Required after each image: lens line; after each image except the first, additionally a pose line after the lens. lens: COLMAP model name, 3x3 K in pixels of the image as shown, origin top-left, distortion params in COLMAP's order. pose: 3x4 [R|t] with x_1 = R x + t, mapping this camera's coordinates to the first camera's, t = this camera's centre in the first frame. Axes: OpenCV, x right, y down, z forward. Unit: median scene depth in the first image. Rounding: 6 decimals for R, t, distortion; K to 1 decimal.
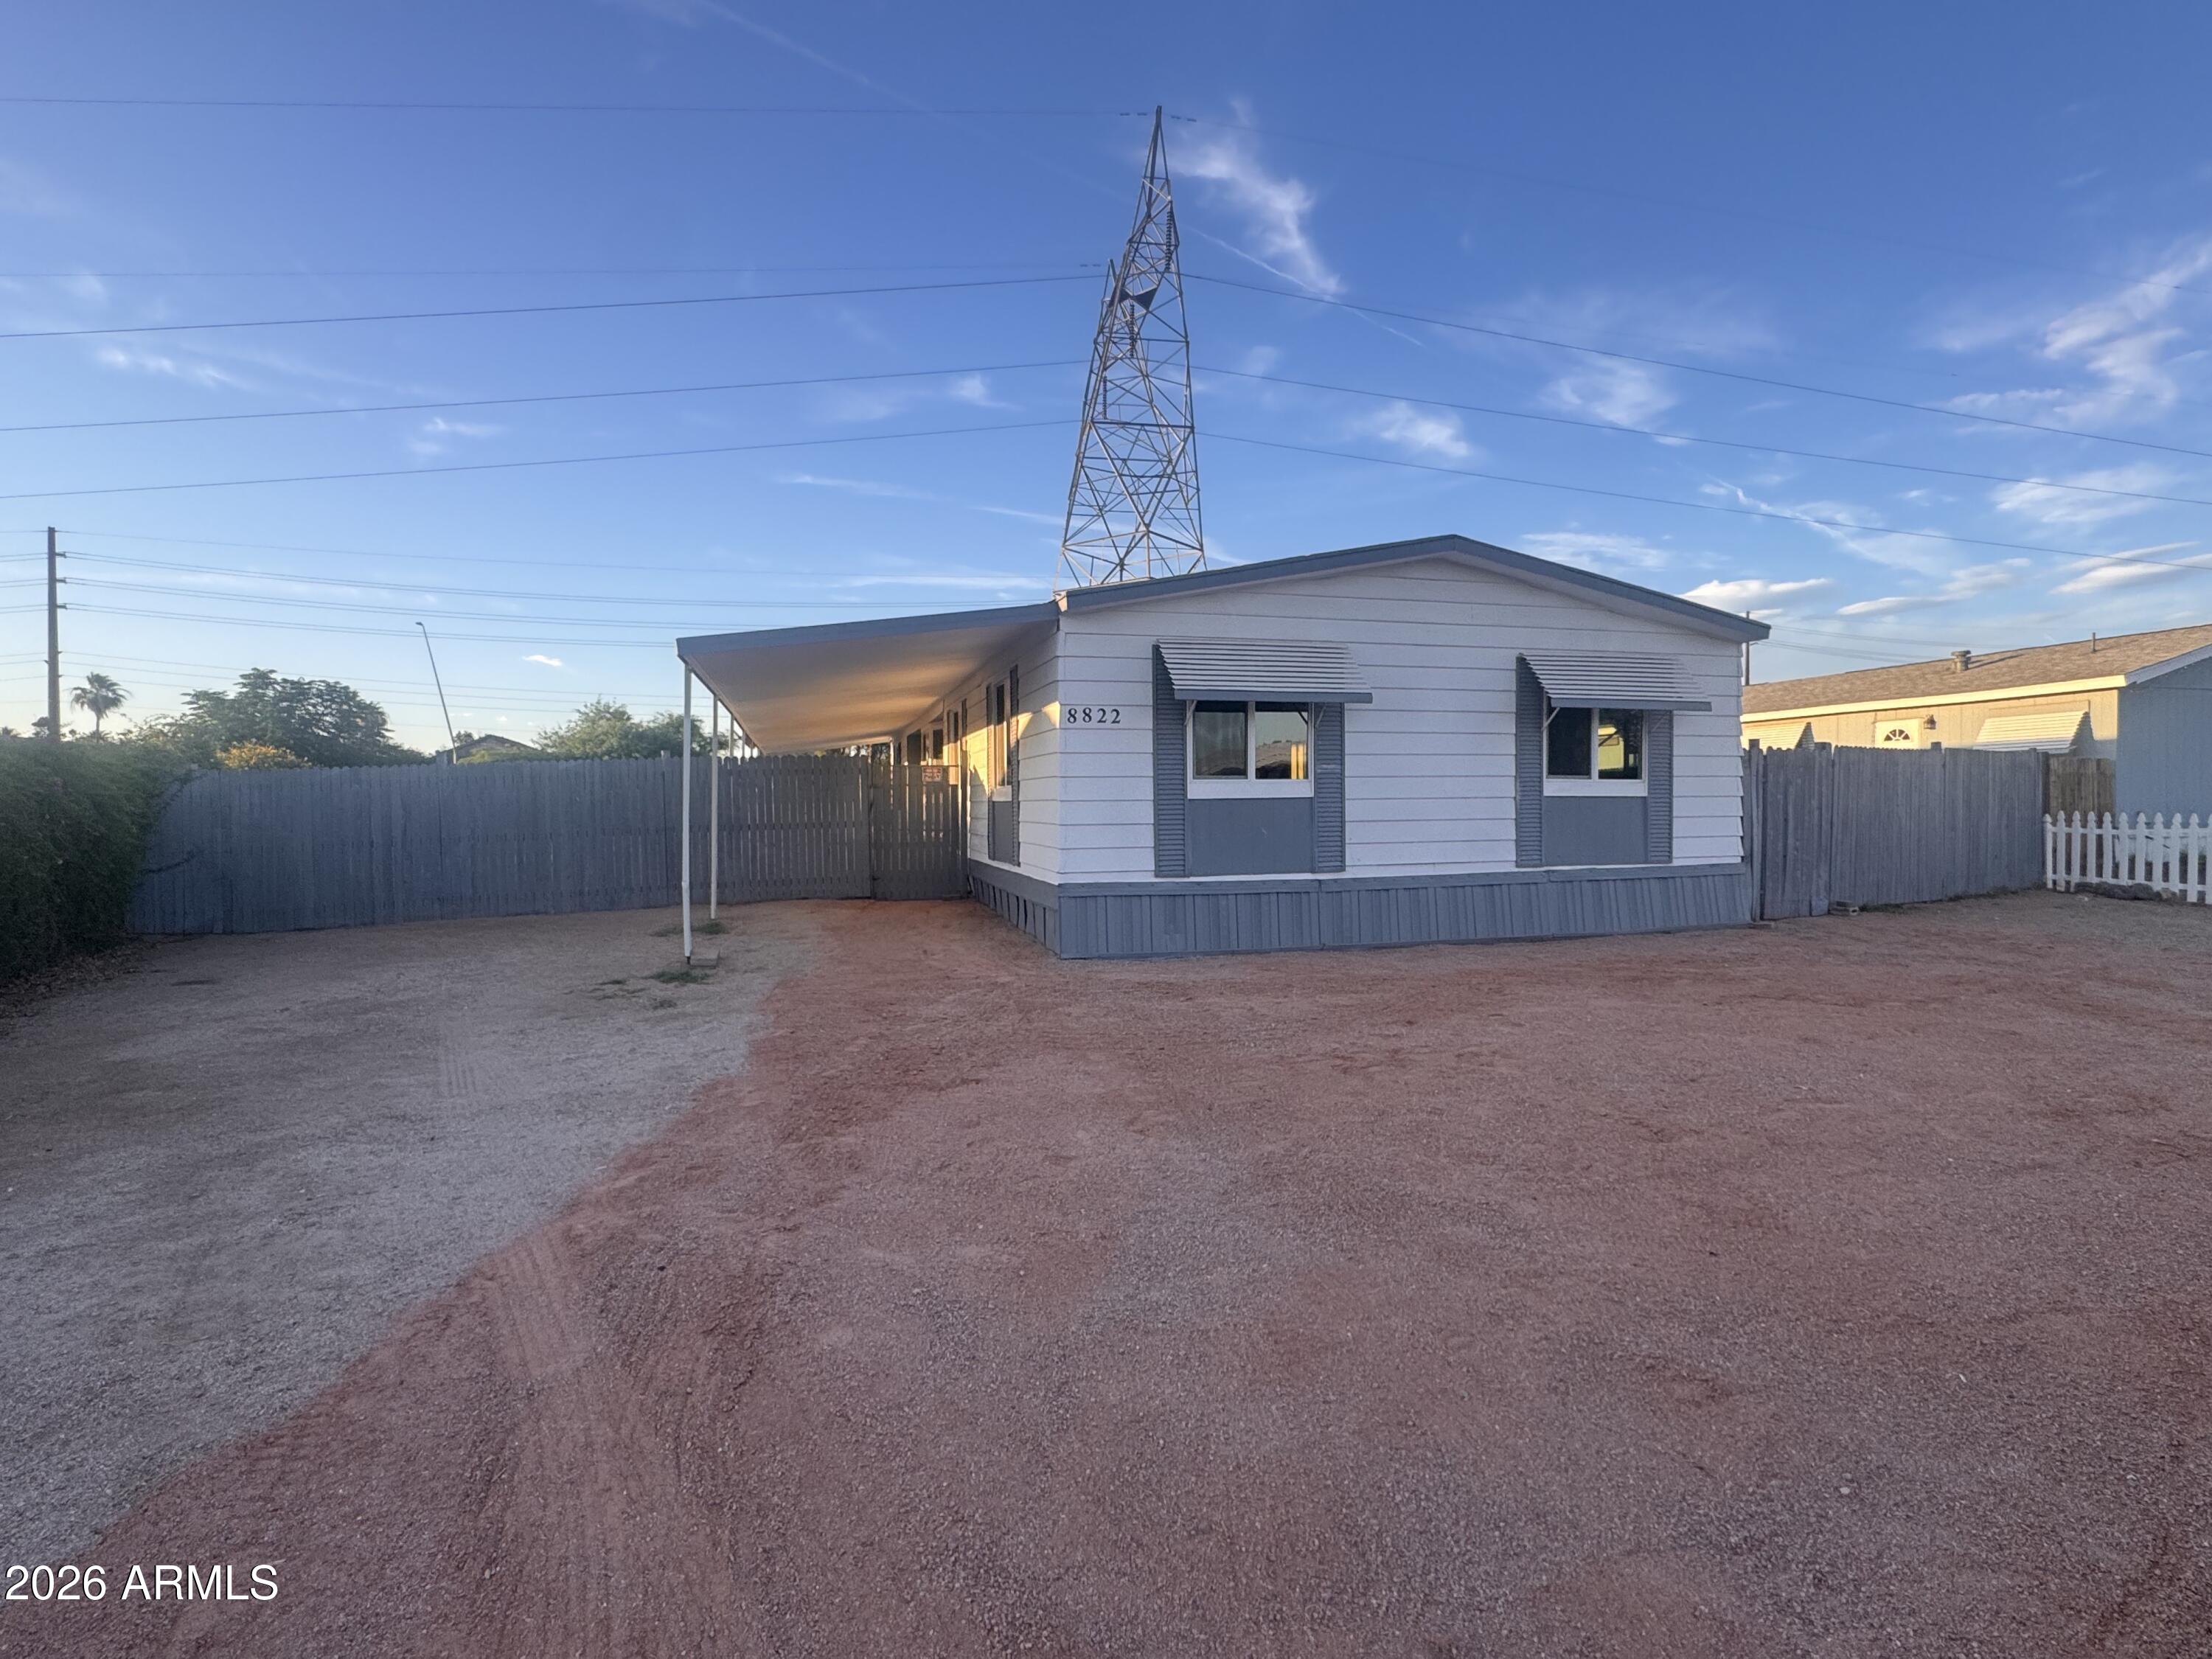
lens RADIAL K [[1085.1, 0, 1105.4], [0, 1085.1, 831.3], [0, 0, 1]] dist [-0.014502, 0.000342]
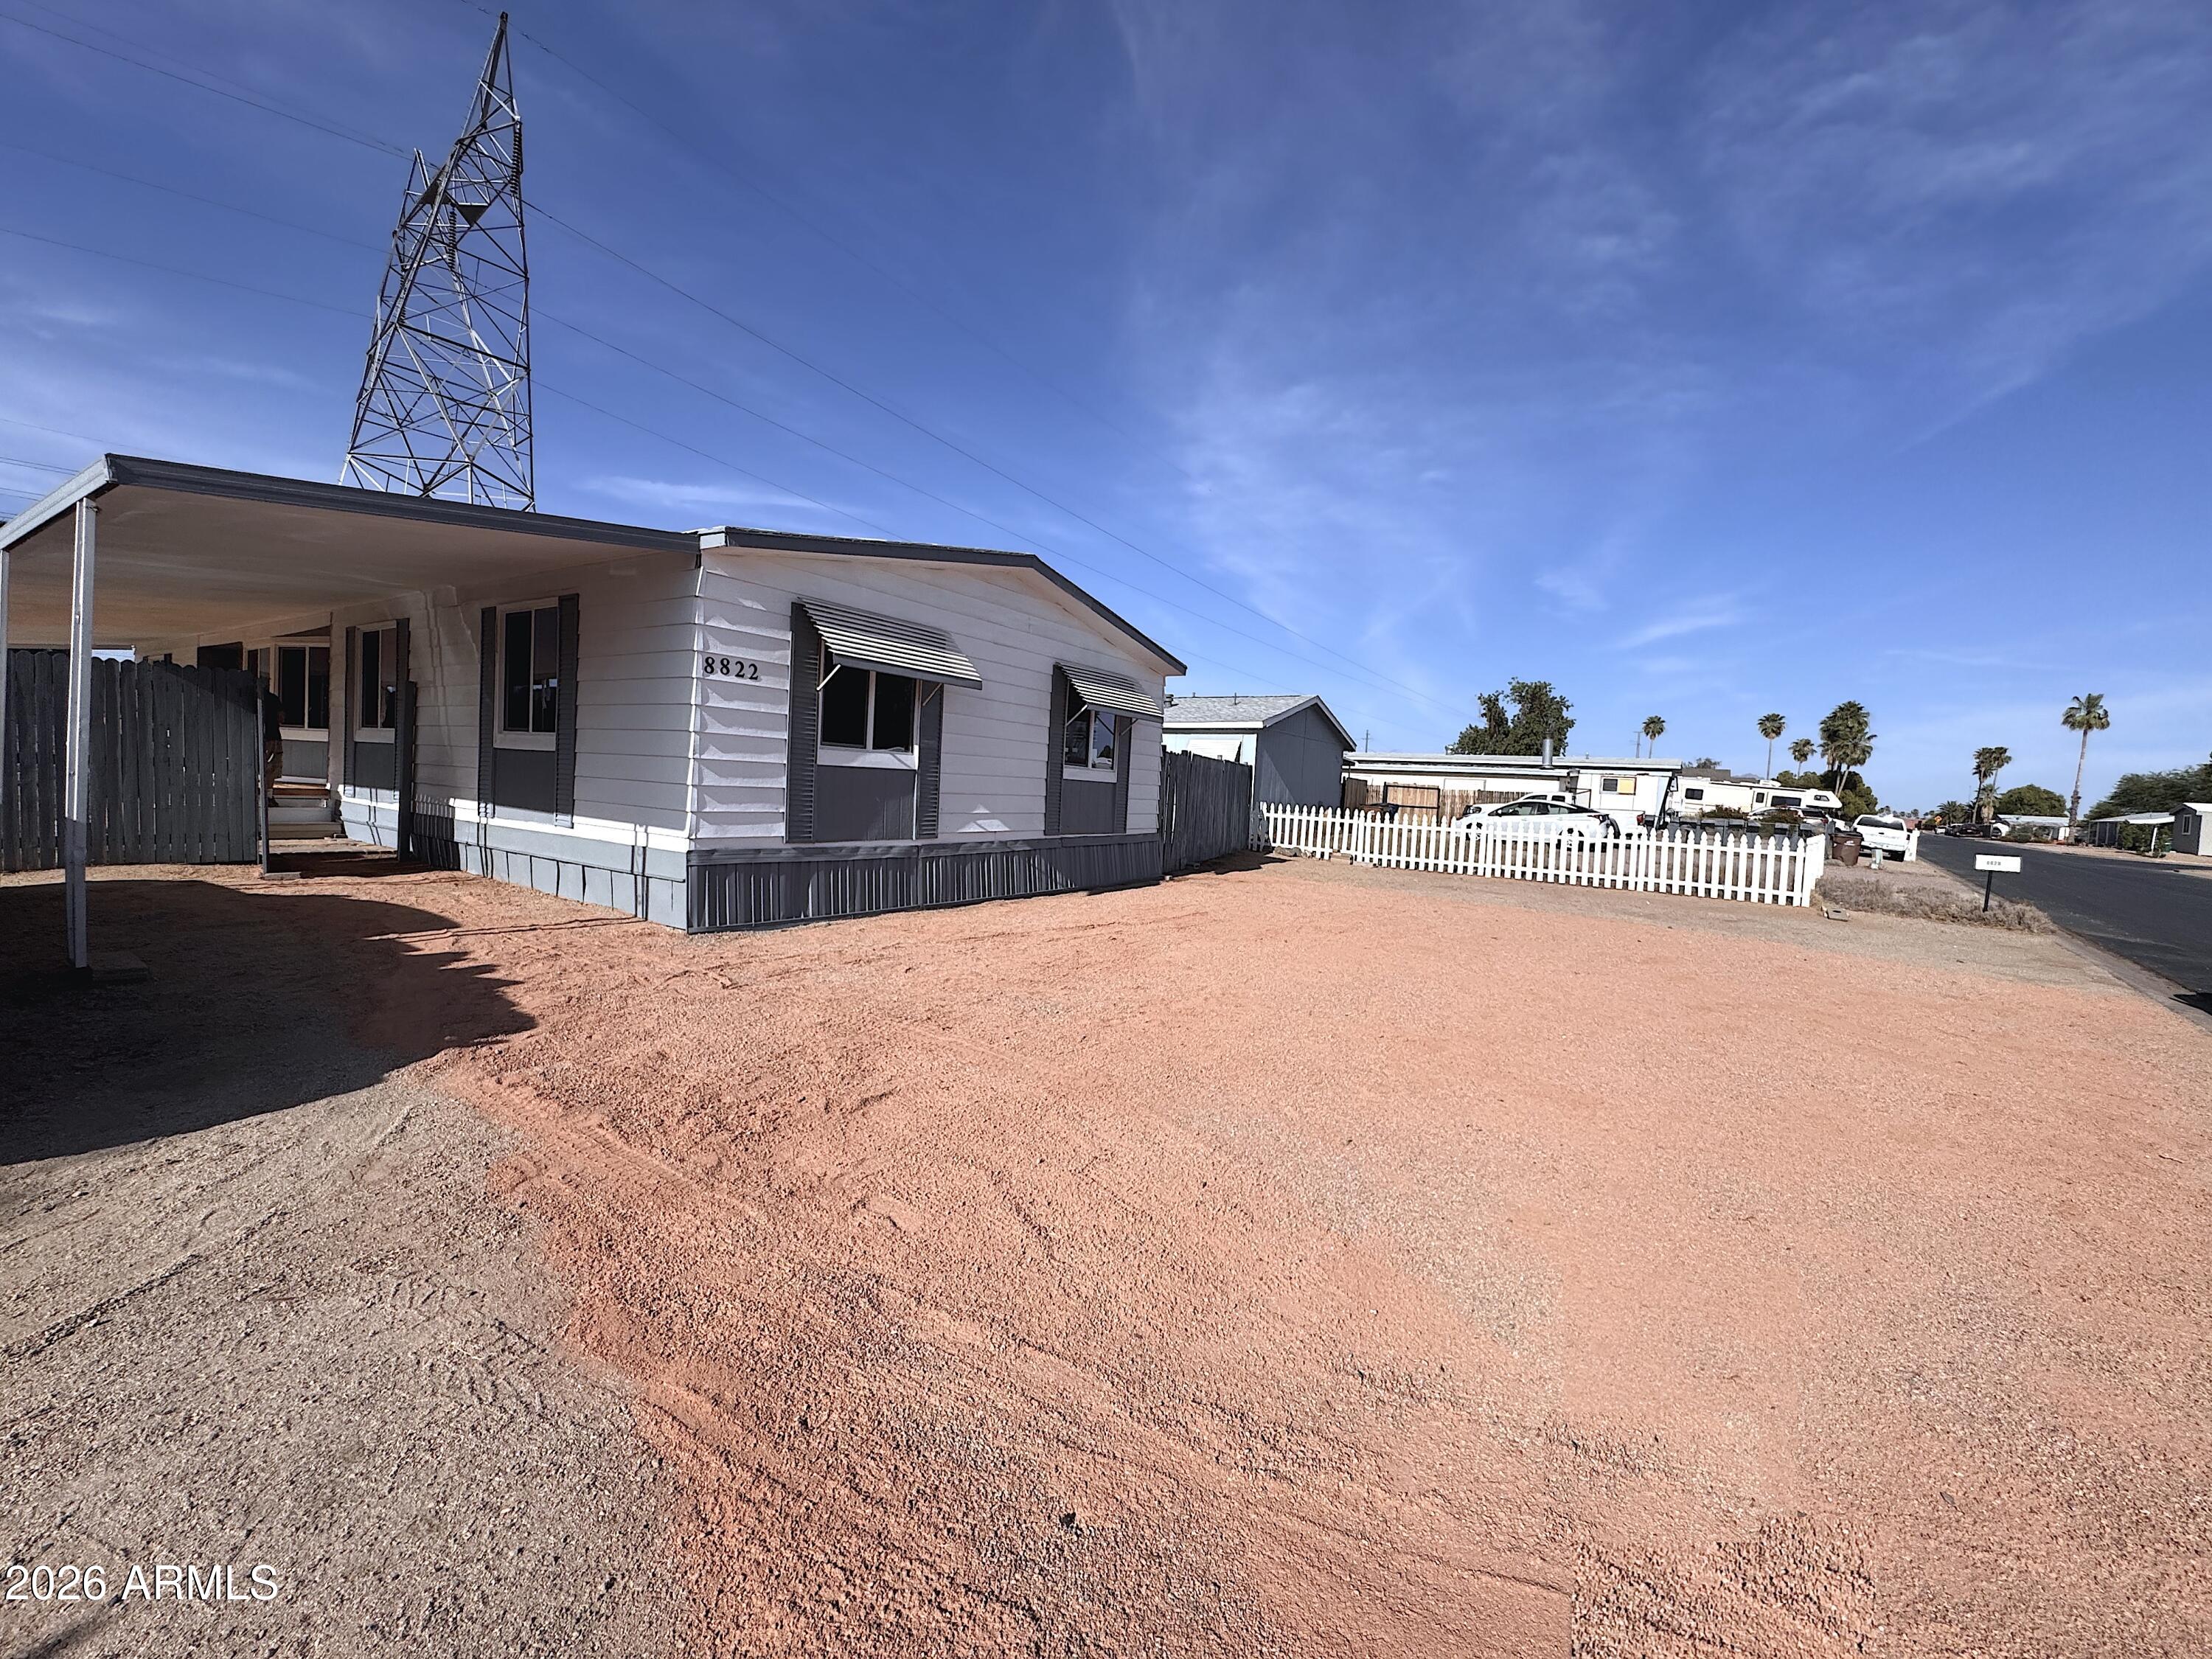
lens RADIAL K [[888.1, 0, 1100.5], [0, 888.1, 828.9], [0, 0, 1]] dist [-0.003461, 0.000000]
pose [[0.754700, 0.015426, 0.655889, -0.229043], [-0.042209, 0.998794, 0.025077, -0.001929], [-0.654711, -0.046610, 0.754441, 0.185242]]
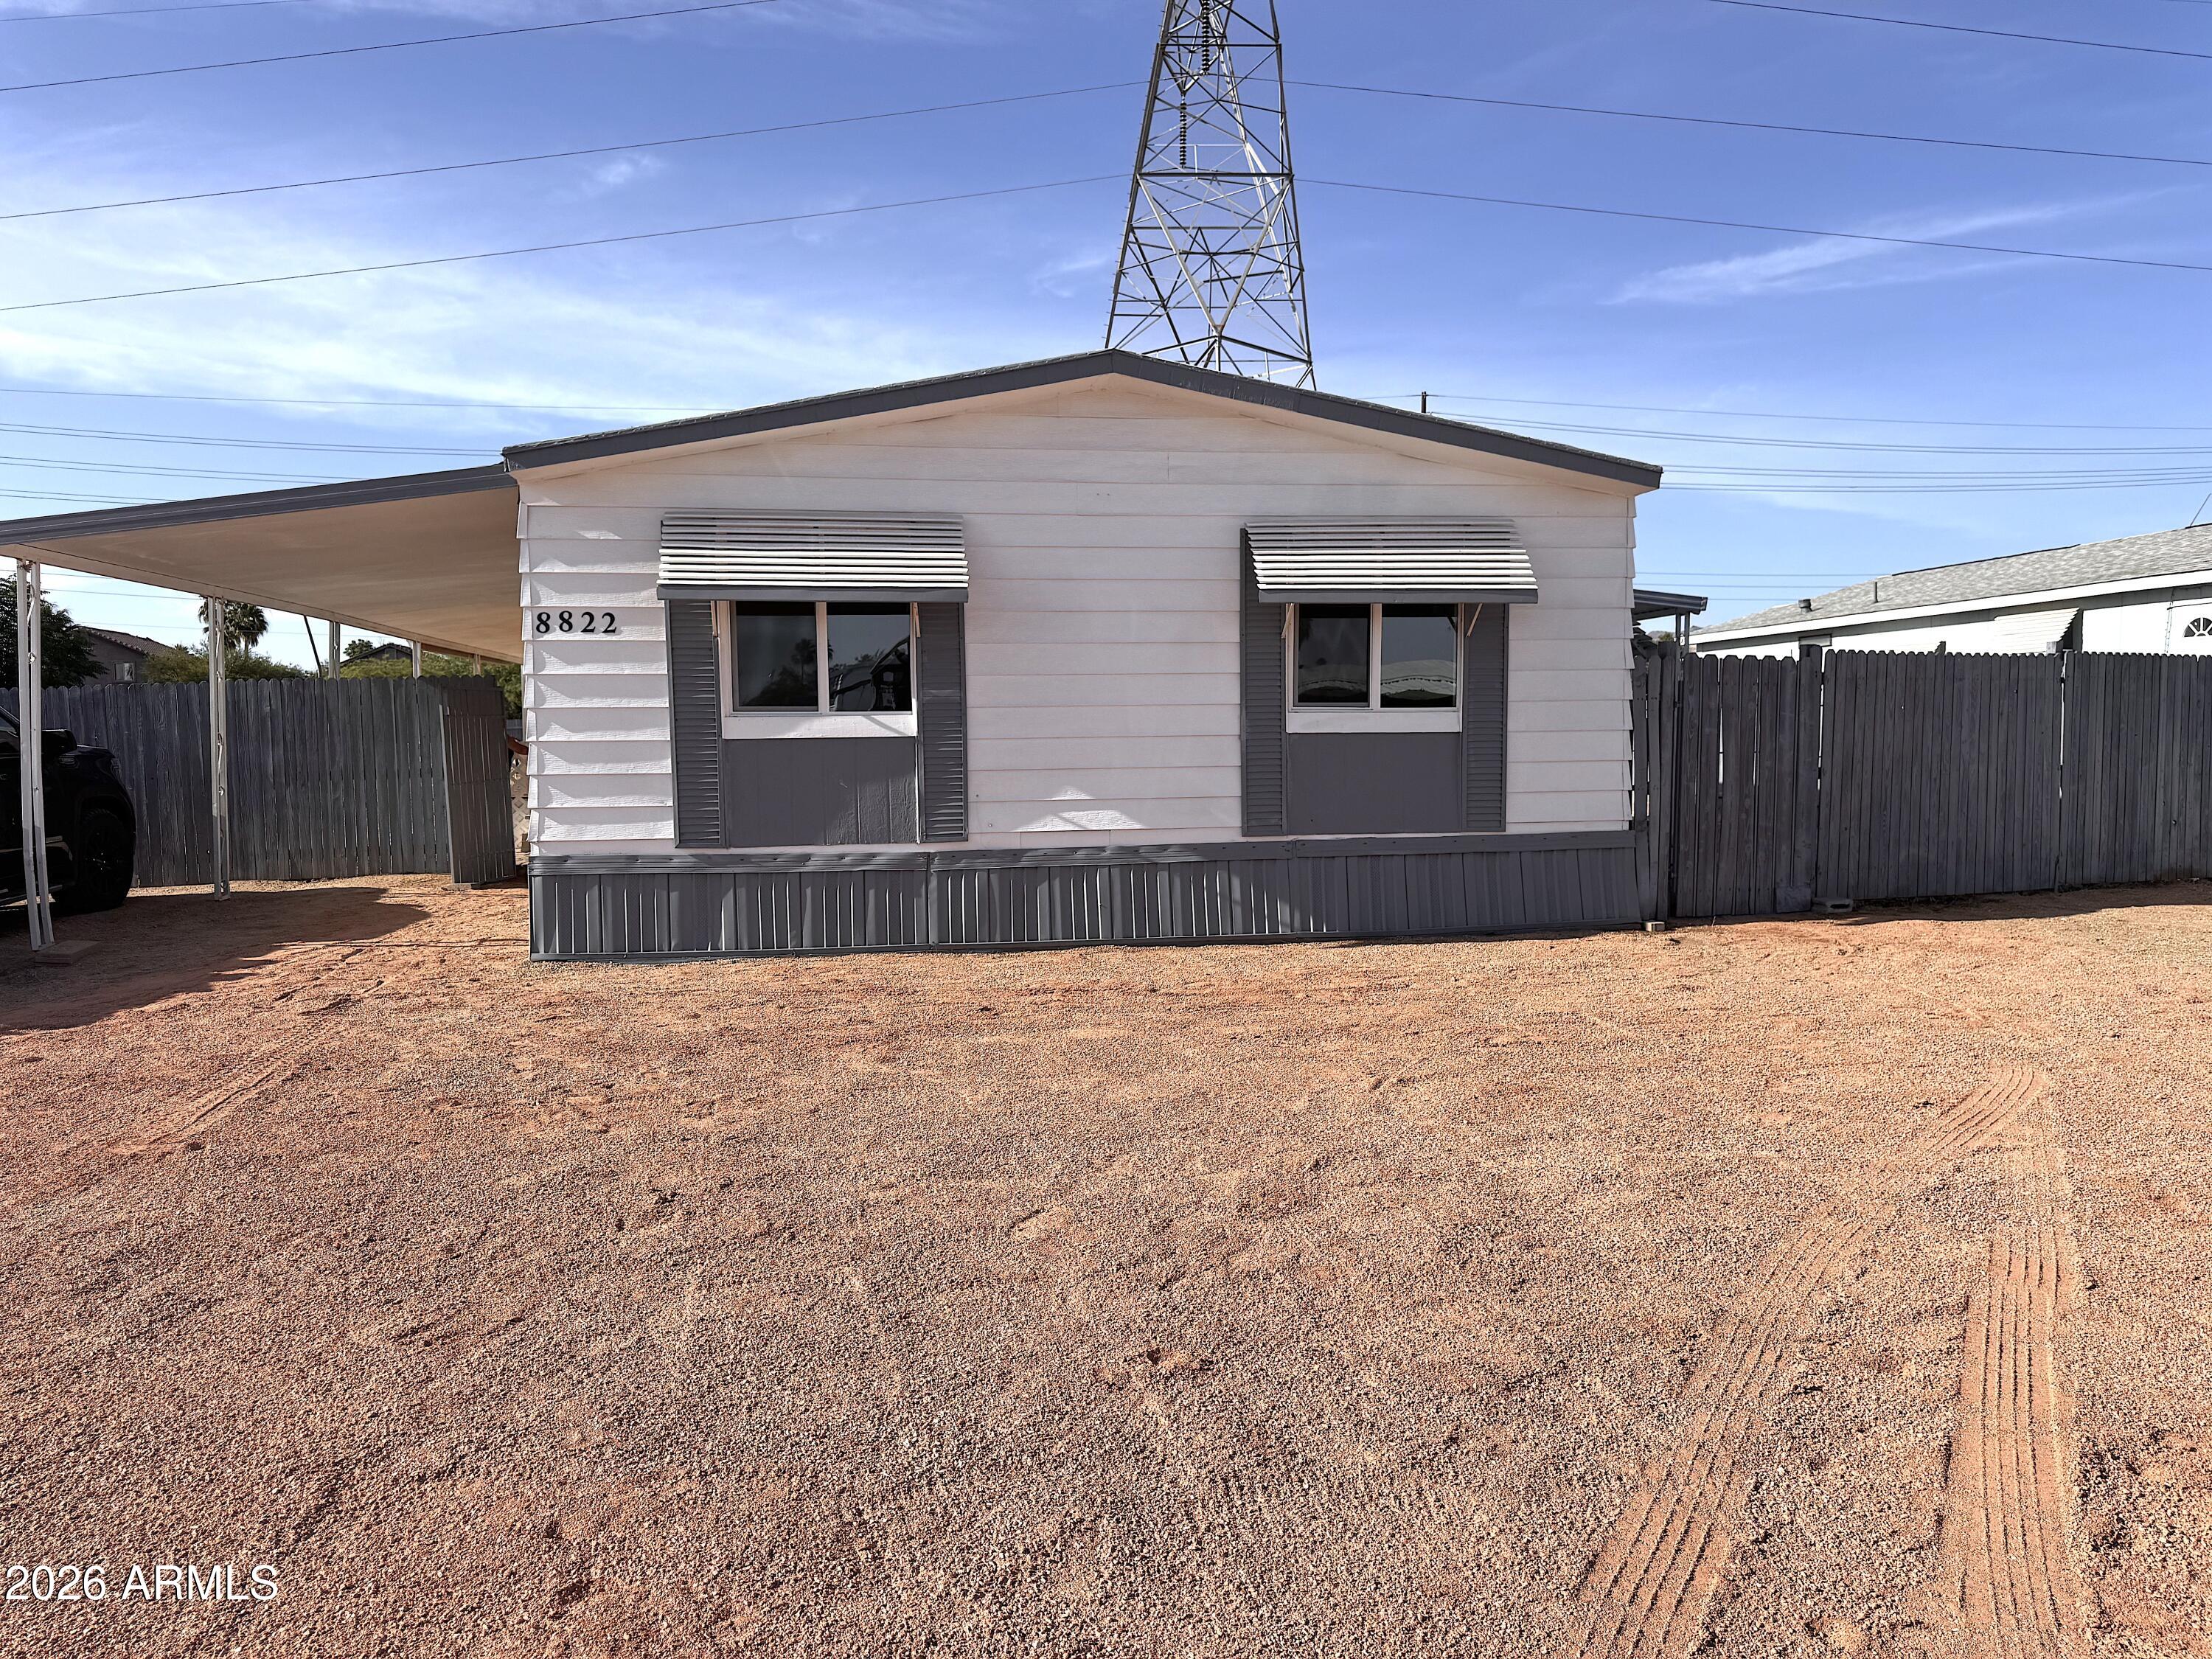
lens RADIAL K [[1564.0, 0, 1107.4], [0, 1564.0, 843.0], [0, 0, 1]] dist [0.057049, -0.005815]
pose [[0.993409, 0.004787, -0.114525, 0.392184], [-0.000072, 0.999154, 0.041137, -0.003318], [0.114625, -0.040857, 0.992568, -0.001770]]
